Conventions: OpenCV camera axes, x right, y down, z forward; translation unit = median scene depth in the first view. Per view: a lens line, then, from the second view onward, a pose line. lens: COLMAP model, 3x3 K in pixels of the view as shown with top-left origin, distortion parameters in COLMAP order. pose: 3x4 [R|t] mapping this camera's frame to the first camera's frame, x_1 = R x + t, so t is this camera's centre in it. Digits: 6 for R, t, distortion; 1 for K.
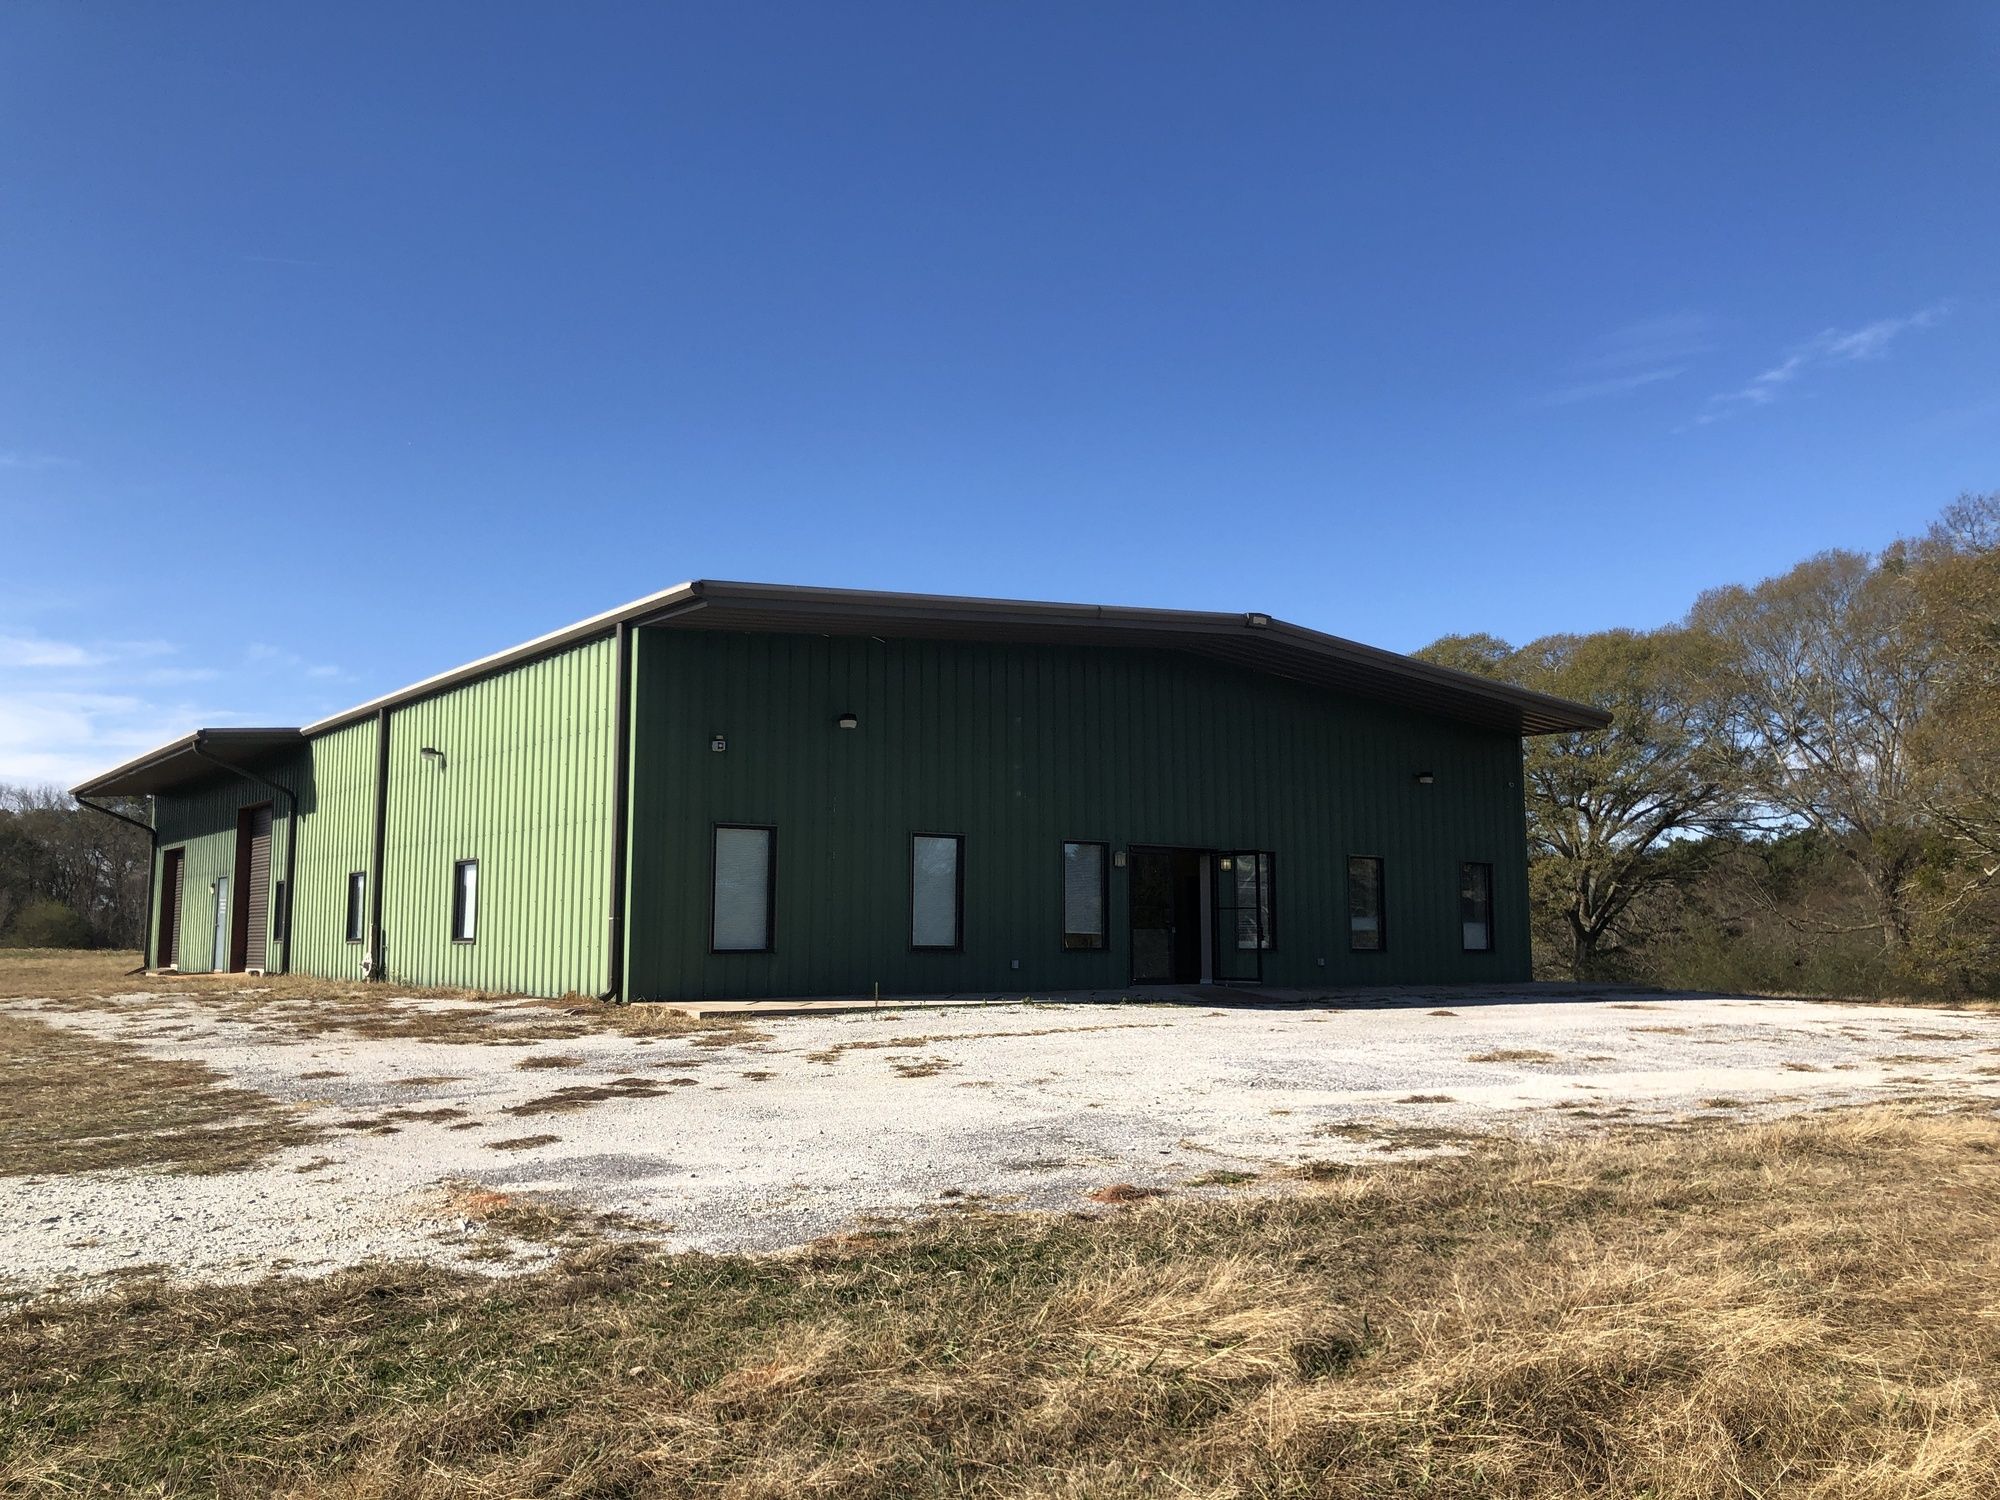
lens RADIAL K [[1614.1, 0, 1028.3], [0, 1614.1, 749.1], [0, 0, 1]] dist [0.016263, -0.011172]
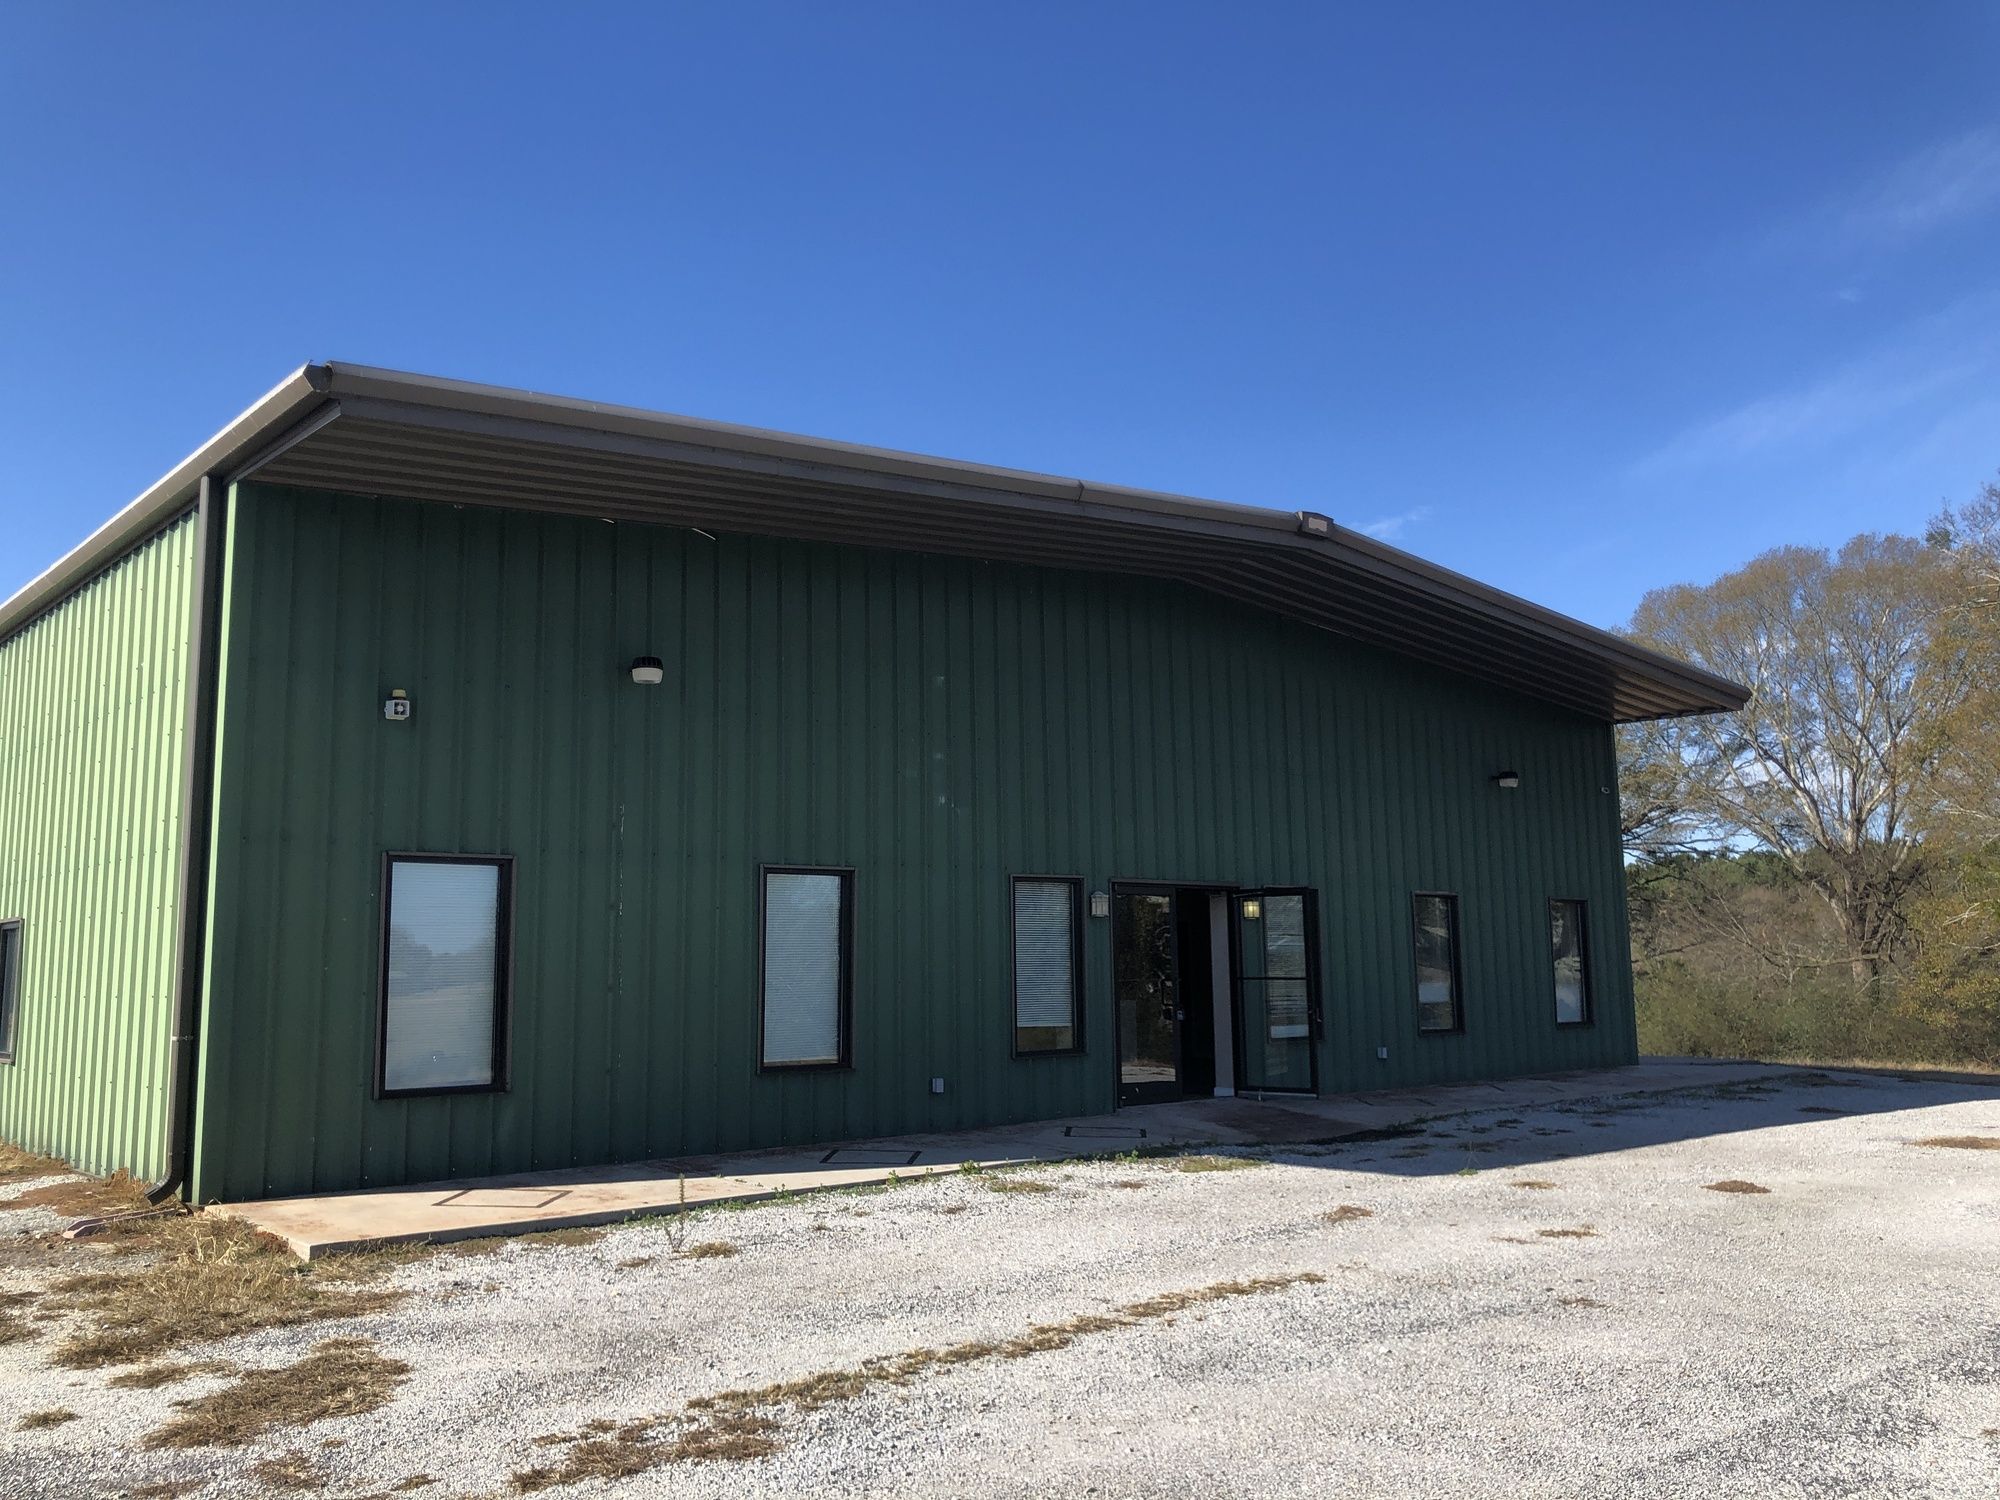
lens RADIAL K [[1614.1, 0, 1028.3], [0, 1614.1, 749.1], [0, 0, 1]] dist [0.016263, -0.011172]
pose [[0.996395, -0.005260, 0.084675, -0.021457], [0.006952, 0.999782, -0.019697, 0.017960], [-0.084553, 0.020215, 0.996214, 0.342191]]
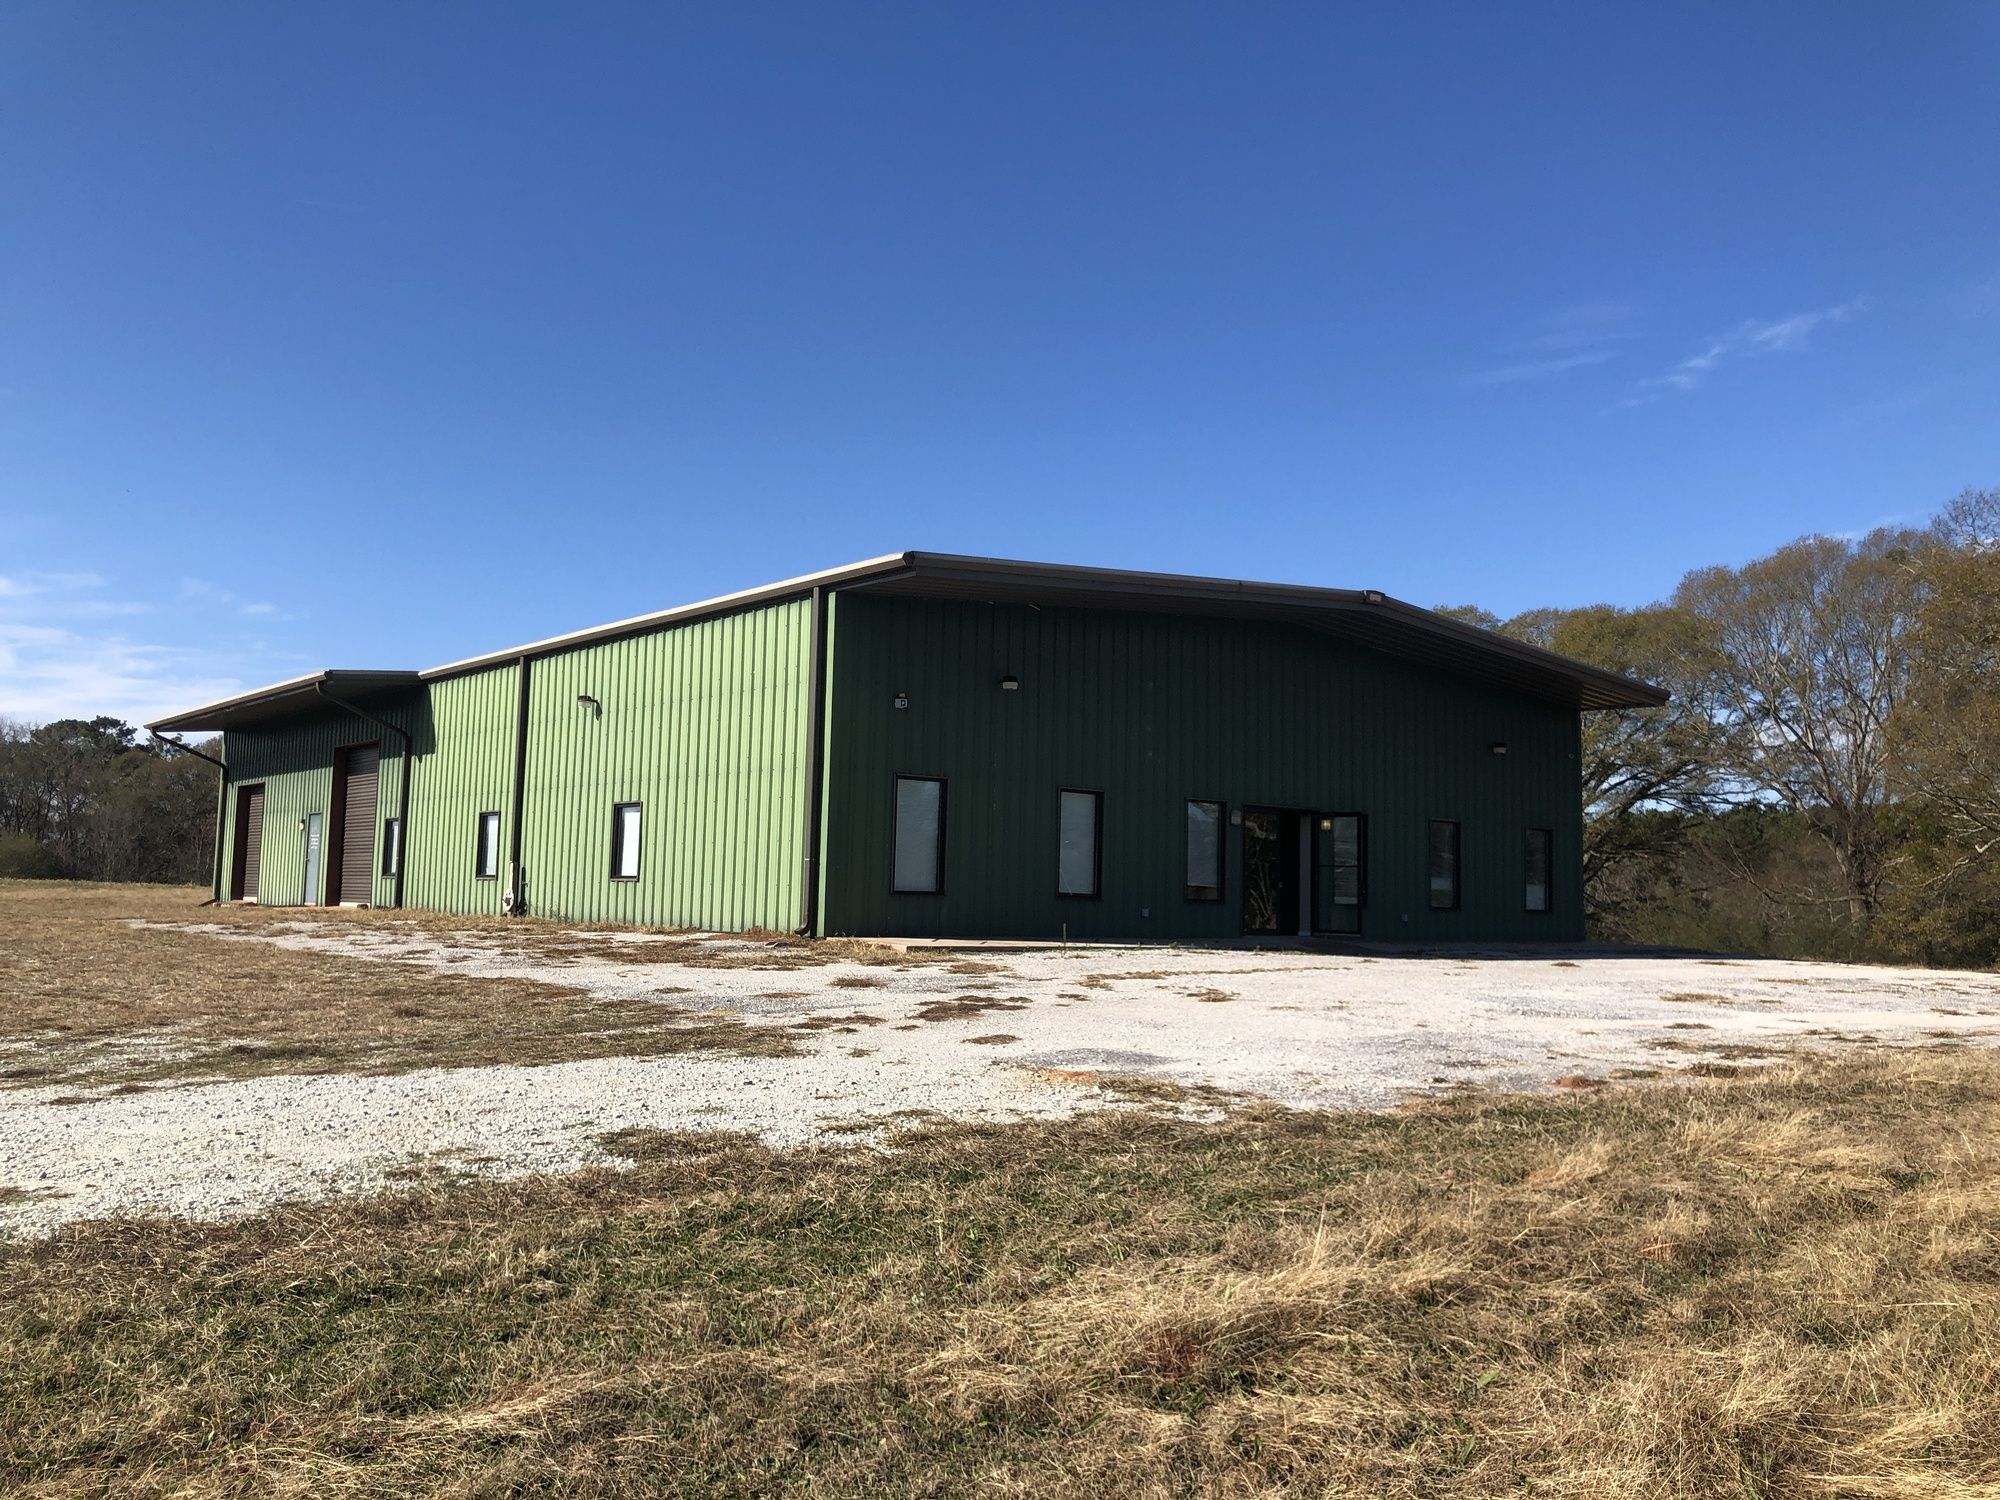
lens RADIAL K [[1624.5, 0, 1000.0], [0, 1624.5, 750.0], [0, 0, 1]] dist [-0.000348, -0.010356]
pose [[0.999386, 0.025609, 0.023903, -0.115490], [-0.026255, 0.999287, 0.027121, -0.001404], [-0.023192, -0.027732, 0.999346, -0.065687]]
